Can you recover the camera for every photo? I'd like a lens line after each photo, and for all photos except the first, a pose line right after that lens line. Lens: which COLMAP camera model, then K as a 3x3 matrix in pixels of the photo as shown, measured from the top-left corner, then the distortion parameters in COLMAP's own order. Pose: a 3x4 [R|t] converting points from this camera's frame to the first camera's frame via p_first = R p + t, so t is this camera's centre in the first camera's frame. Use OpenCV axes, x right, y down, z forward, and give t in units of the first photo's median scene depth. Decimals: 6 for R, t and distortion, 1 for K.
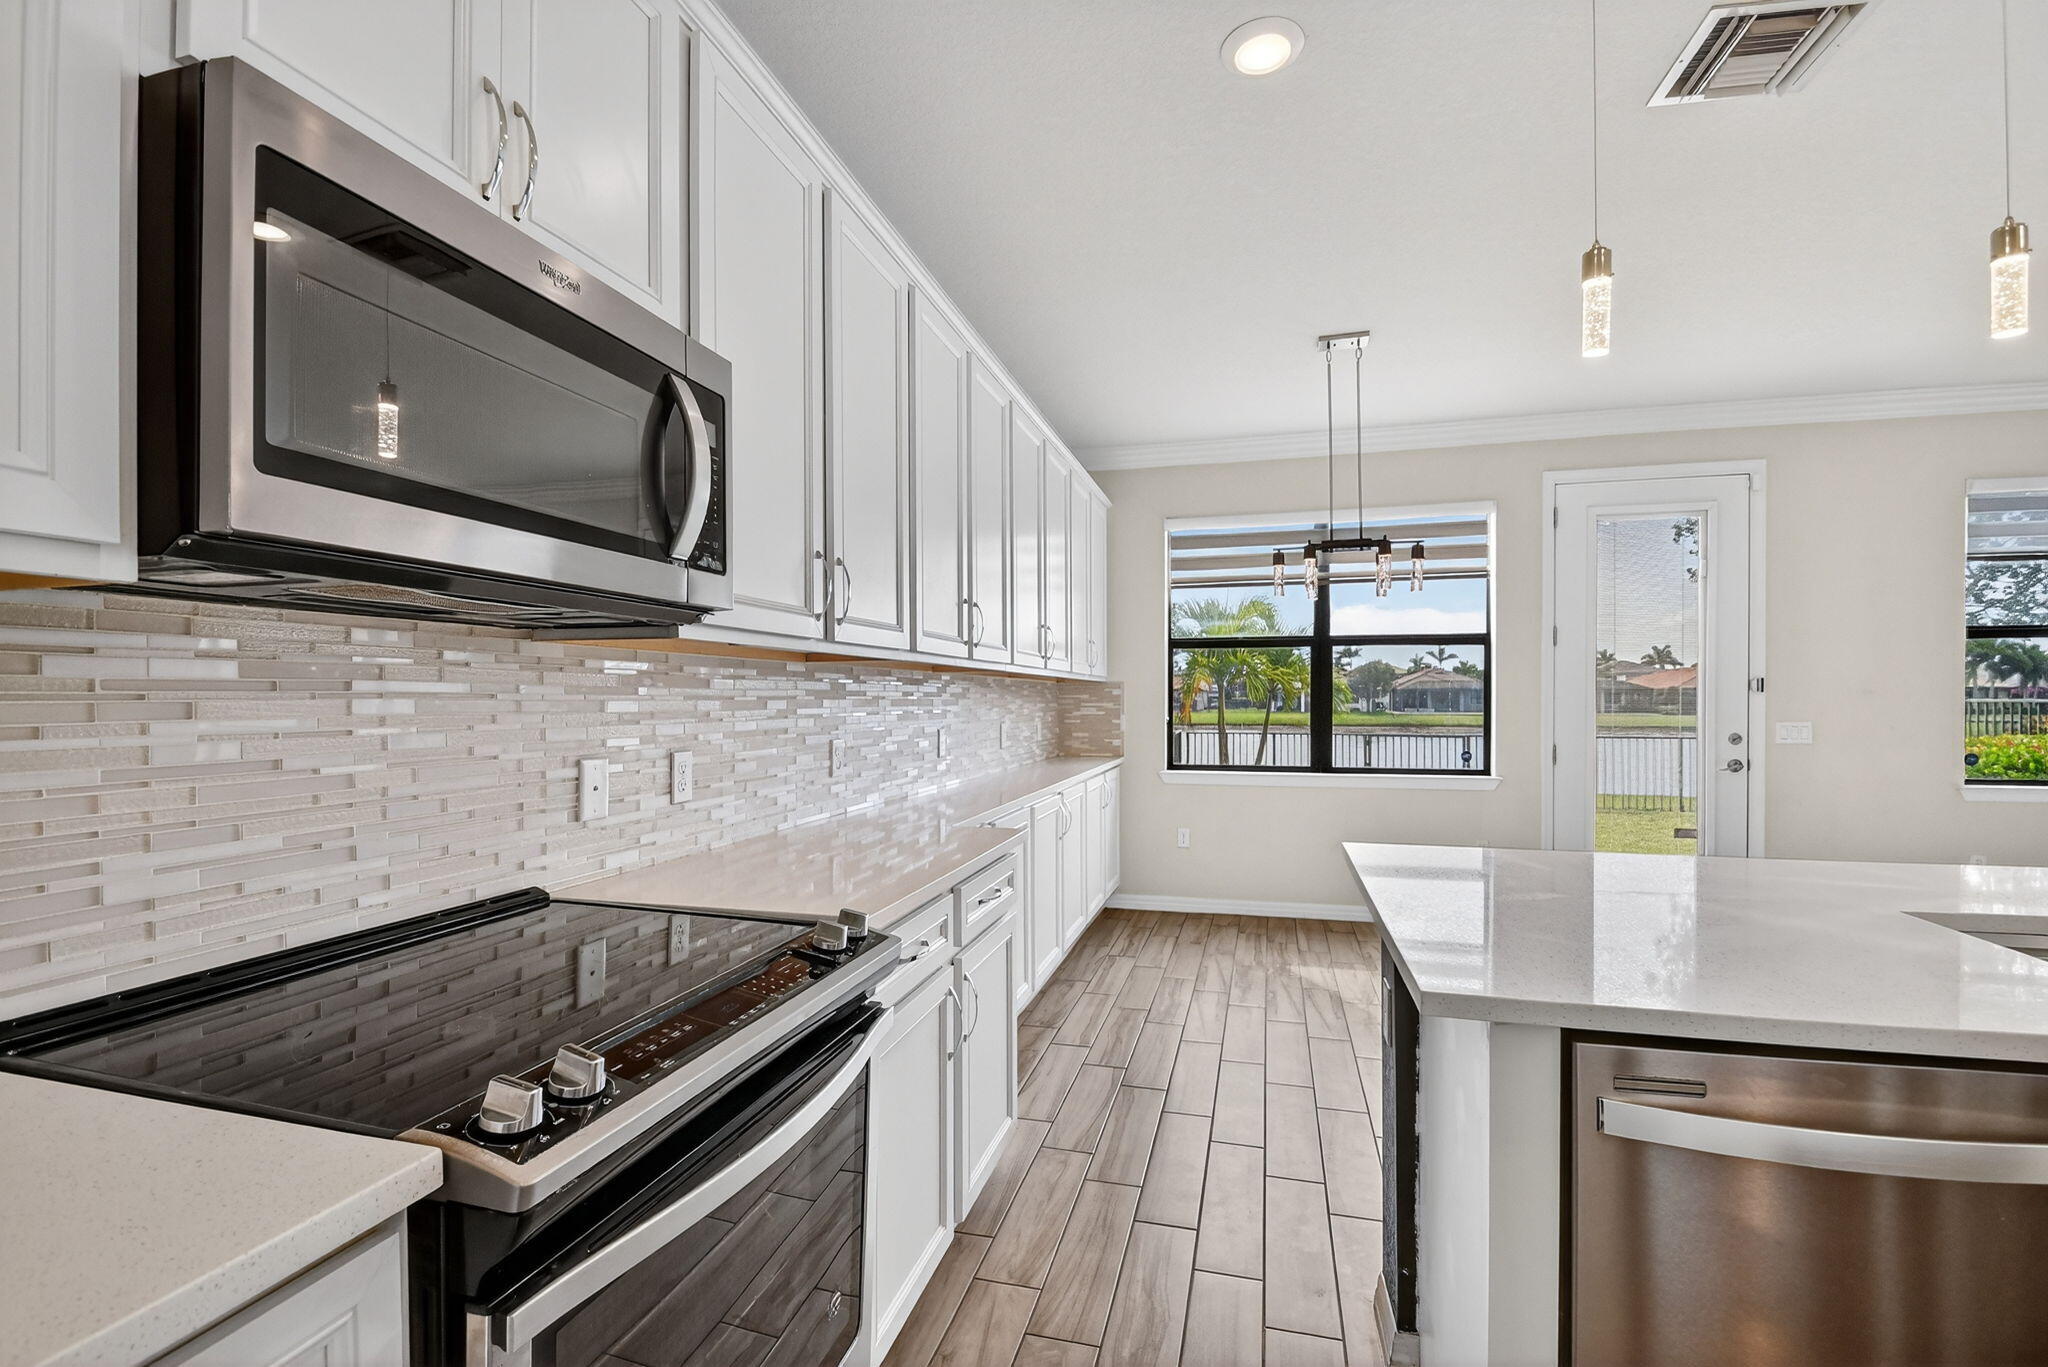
lens RADIAL K [[900.1, 0, 1028.2], [0, 900.1, 698.6], [0, 0, 1]] dist [-0.002515, -0.004212]
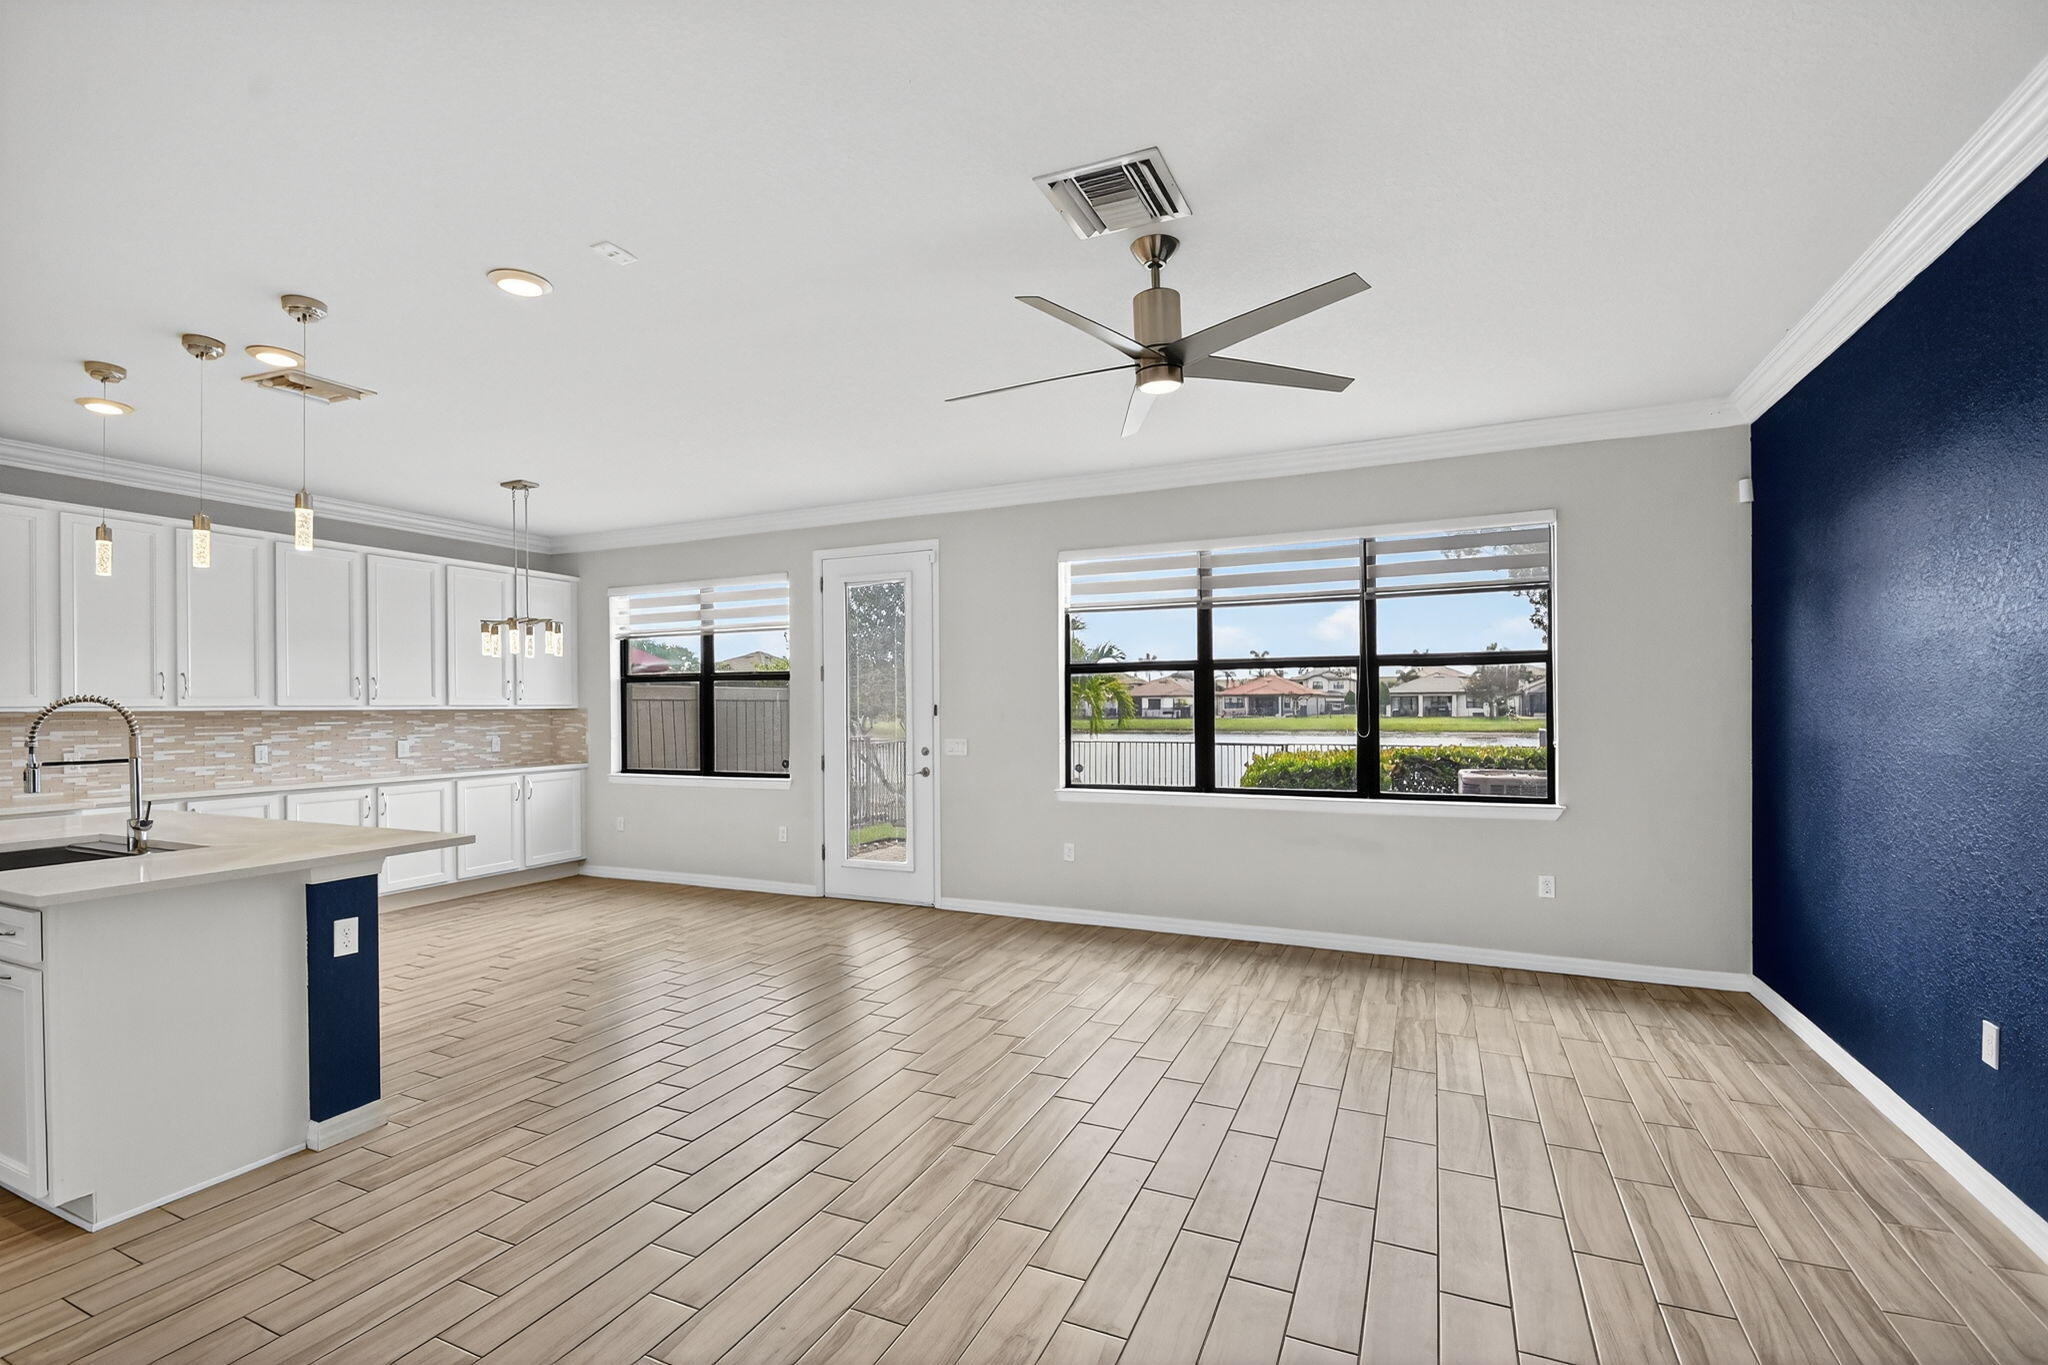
lens RADIAL K [[930.6, 0, 1035.4], [0, 930.6, 694.3], [0, 0, 1]] dist [0.000972, -0.001529]
pose [[0.988571, -0.008449, -0.150518, 1.028062], [0.006912, 0.999919, -0.010731, -0.020428], [0.150596, 0.009568, 0.988549, -0.290789]]
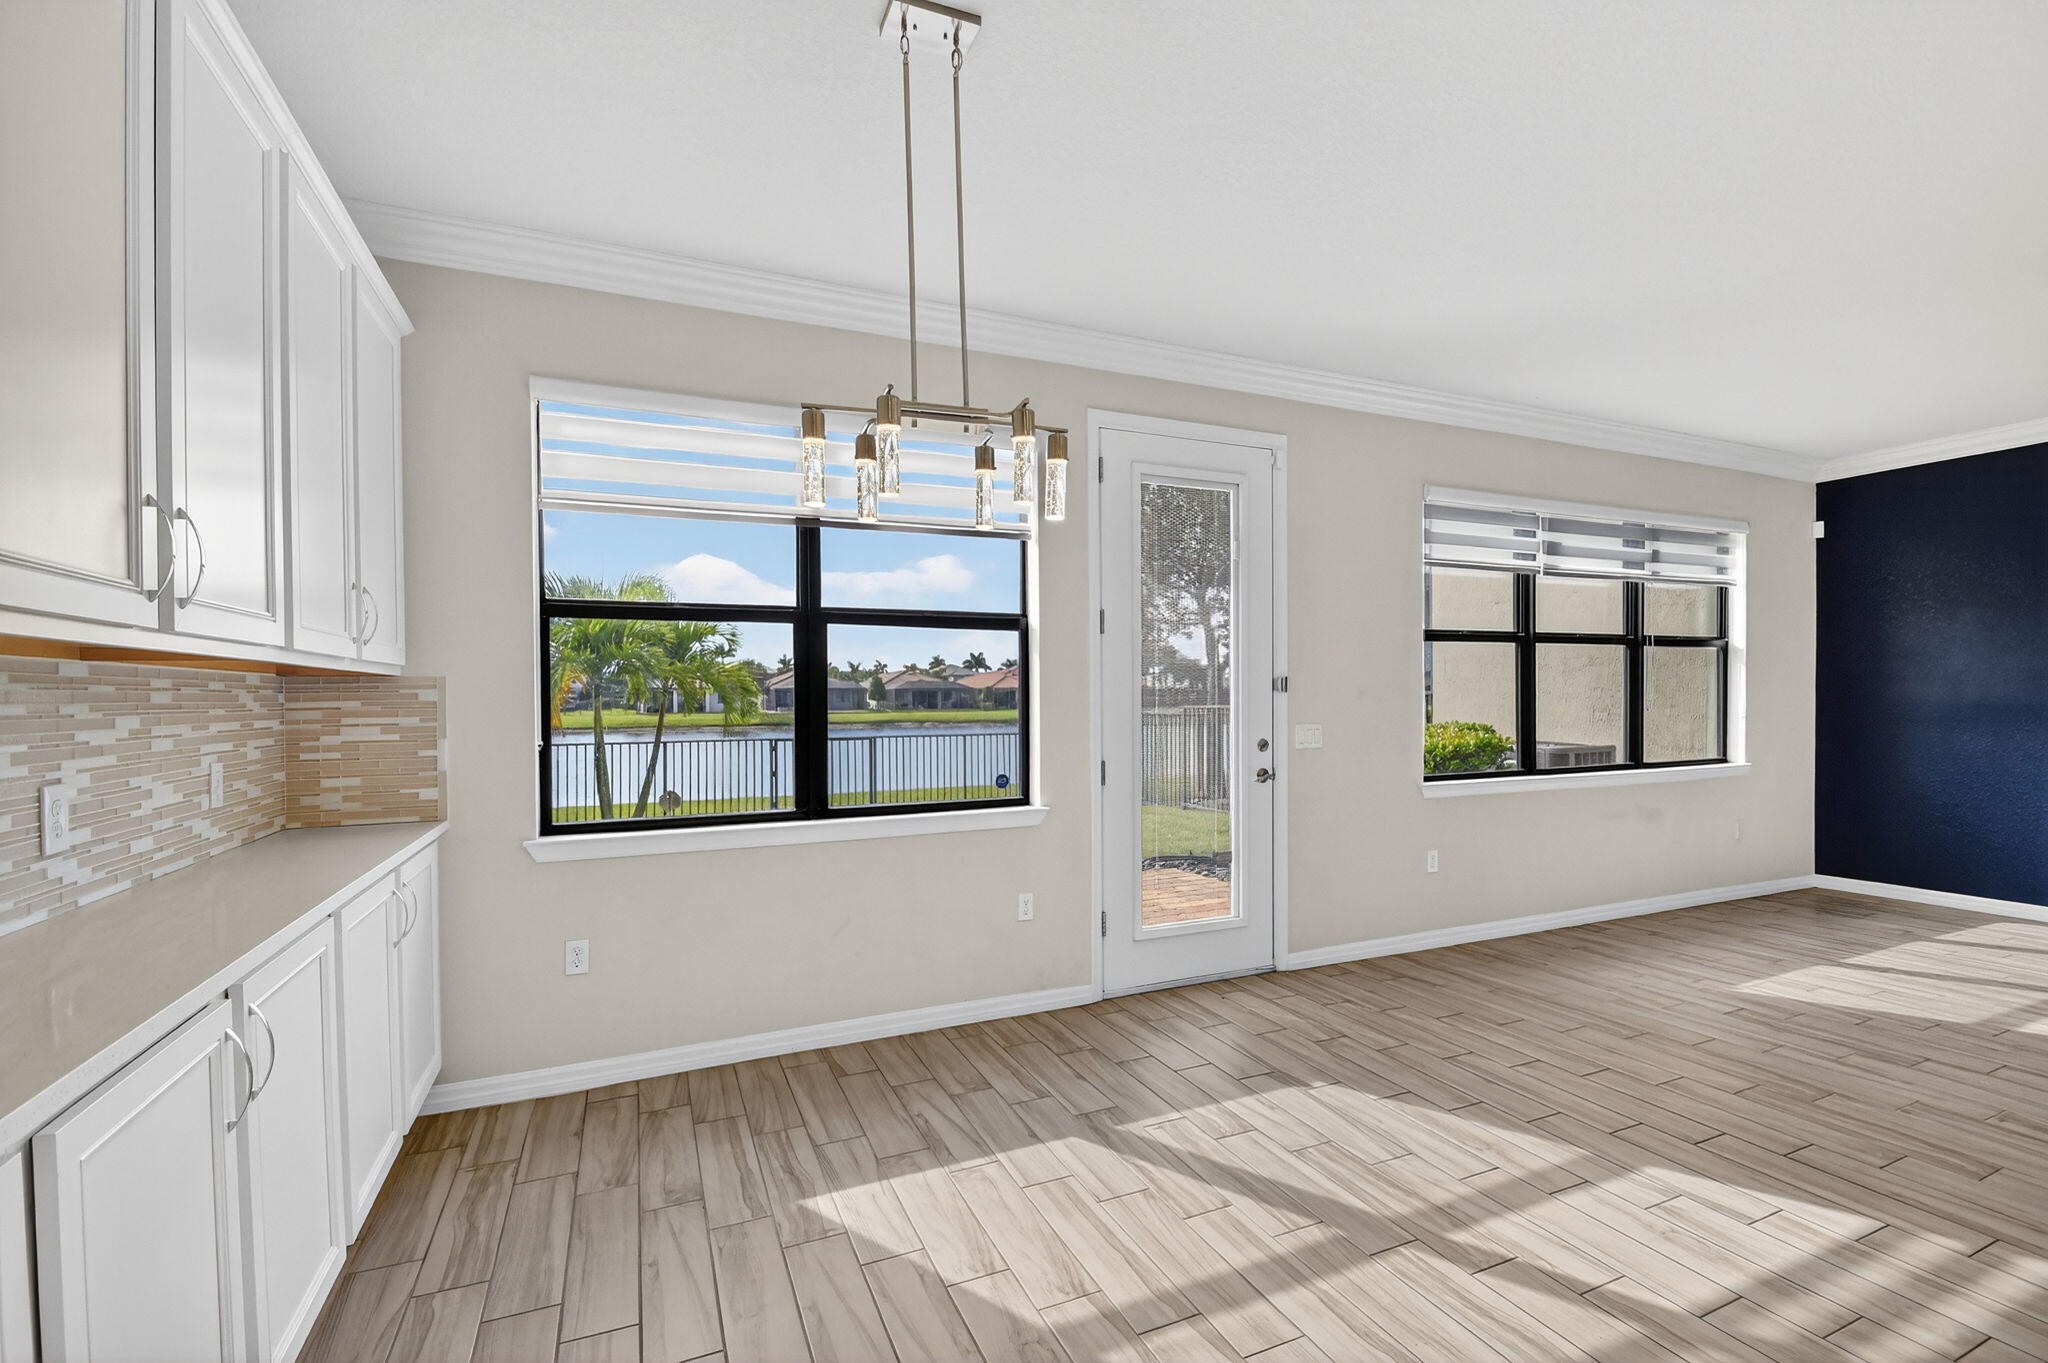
lens RADIAL K [[900.1, 0, 1041.9], [0, 900.1, 709.4], [0, 0, 1]] dist [-0.002515, -0.004212]
pose [[0.772701, -0.014852, 0.634597, 0.045476], [0.006956, 0.999864, 0.014931, -0.004897], [-0.634733, -0.007123, 0.772699, 0.399102]]
